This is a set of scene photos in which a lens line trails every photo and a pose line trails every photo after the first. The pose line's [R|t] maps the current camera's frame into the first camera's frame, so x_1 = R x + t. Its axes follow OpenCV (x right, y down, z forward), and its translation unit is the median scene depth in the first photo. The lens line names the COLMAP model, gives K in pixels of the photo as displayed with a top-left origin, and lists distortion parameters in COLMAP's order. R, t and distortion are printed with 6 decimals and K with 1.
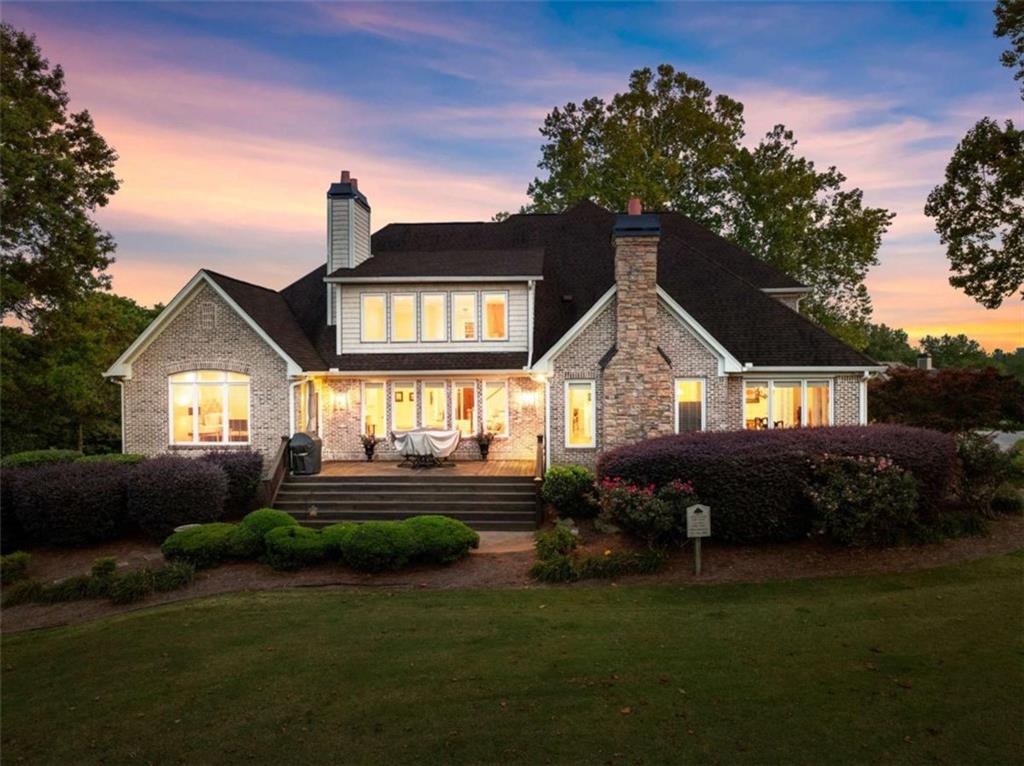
lens RADIAL K [[718.9, 0, 512.0], [0, 718.9, 383.0], [0, 0, 1]] dist [-0.036779, 0.004237]
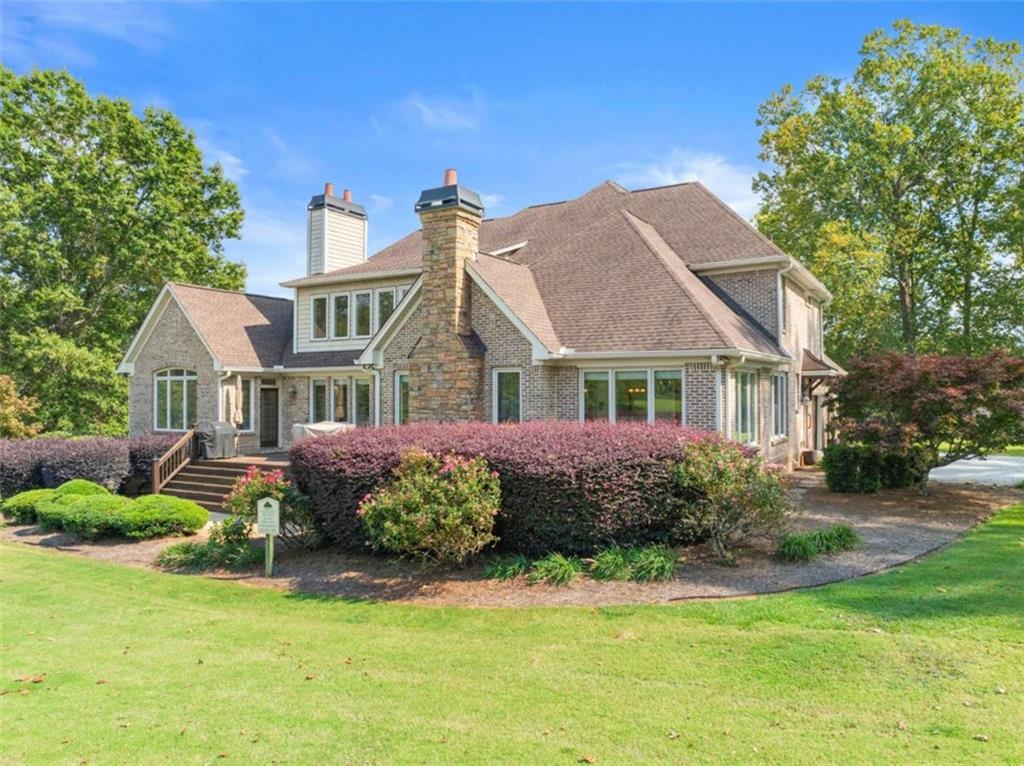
lens RADIAL K [[713.7, 0, 512.0], [0, 713.7, 383.0], [0, 0, 1]] dist [-0.036683, 0.003205]
pose [[0.890032, -0.001552, -0.455895, 0.597282], [-0.009187, 0.999730, -0.021339, 0.027371], [0.455805, 0.023181, 0.889778, 0.222485]]
